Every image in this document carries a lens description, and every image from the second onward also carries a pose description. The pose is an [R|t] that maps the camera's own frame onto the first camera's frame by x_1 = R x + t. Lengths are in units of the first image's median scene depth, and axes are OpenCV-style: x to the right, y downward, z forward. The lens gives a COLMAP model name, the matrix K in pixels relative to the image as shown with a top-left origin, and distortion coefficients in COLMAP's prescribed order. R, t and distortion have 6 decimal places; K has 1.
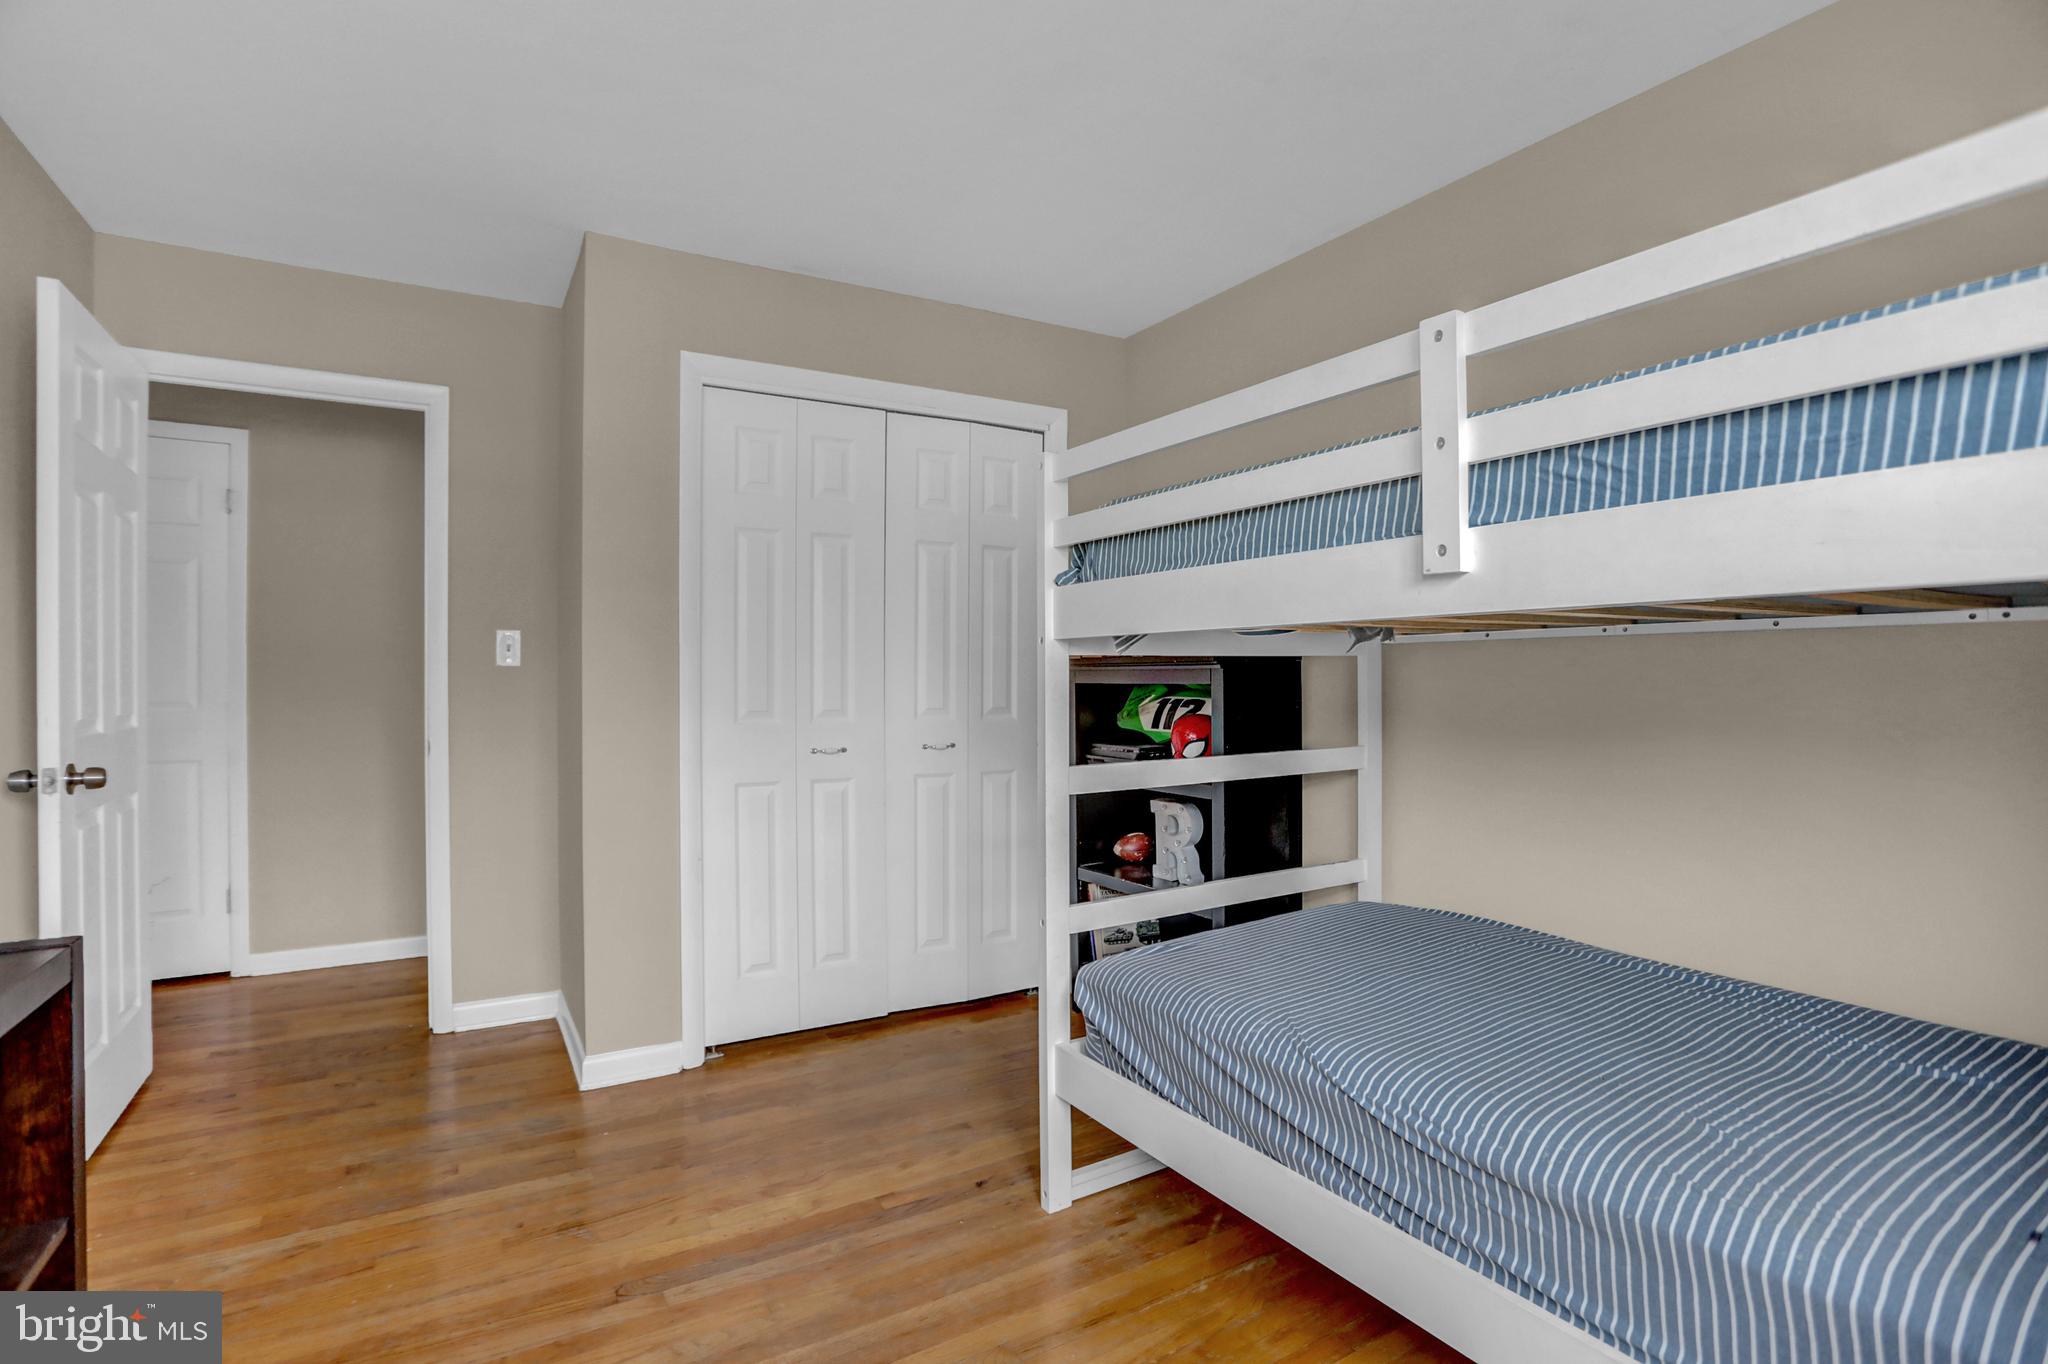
lens RADIAL K [[997.7, 0, 1021.6], [0, 997.7, 677.3], [0, 0, 1]] dist [-0.030359, 0.004063]
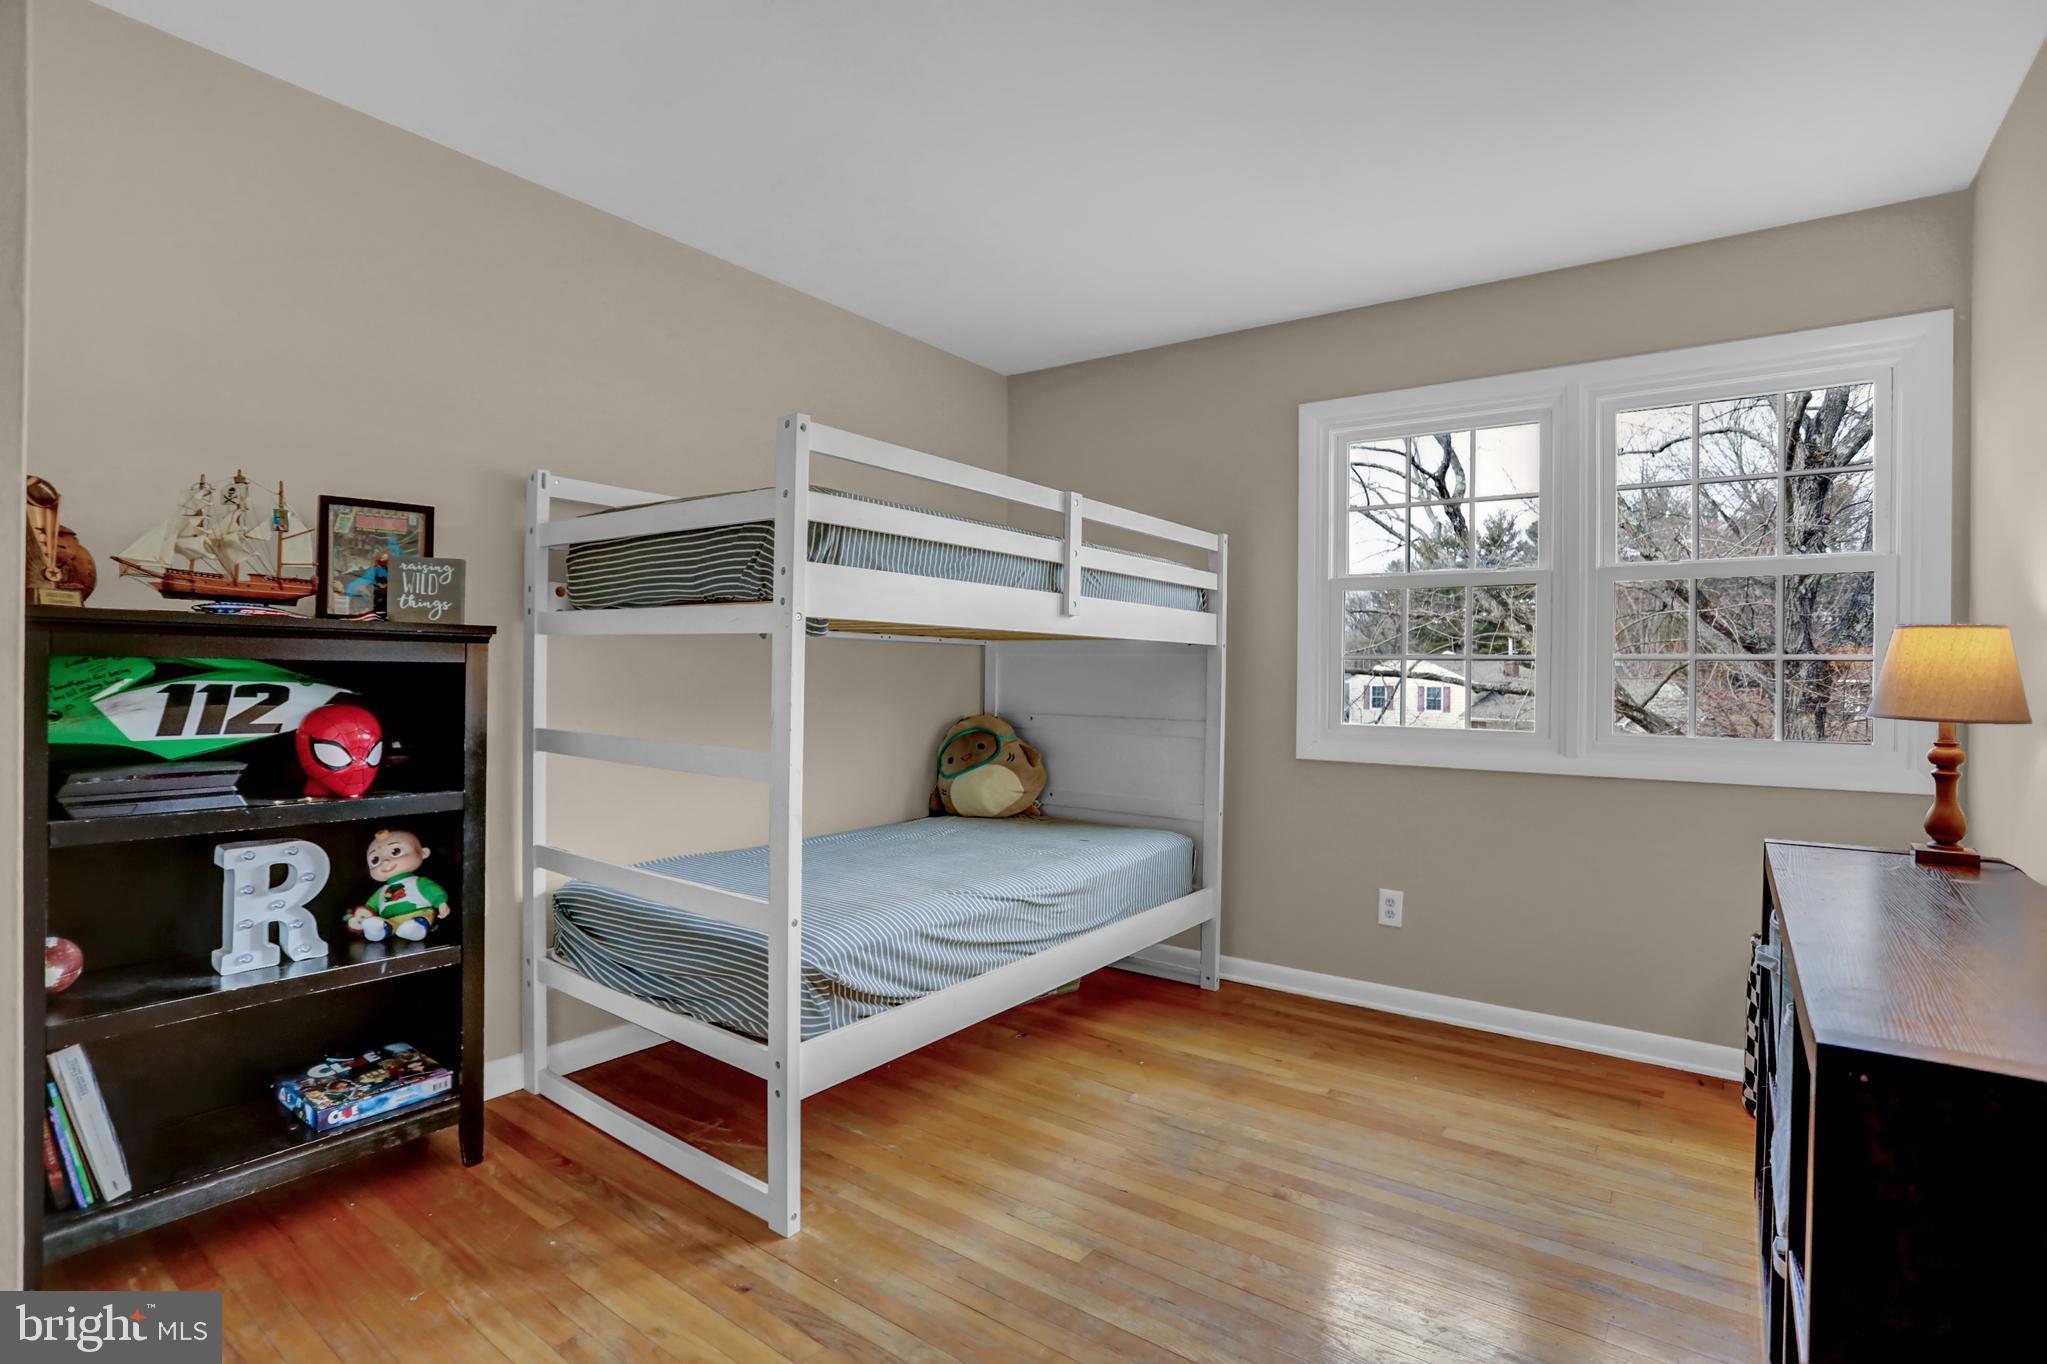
lens RADIAL K [[997.2, 0, 1016.0], [0, 997.2, 676.3], [0, 0, 1]] dist [-0.030359, 0.004063]
pose [[-0.379008, -0.009120, 0.925348, -1.024390], [-0.014590, 0.999886, 0.003879, 0.011852], [-0.925278, -0.012031, -0.379098, 1.318801]]
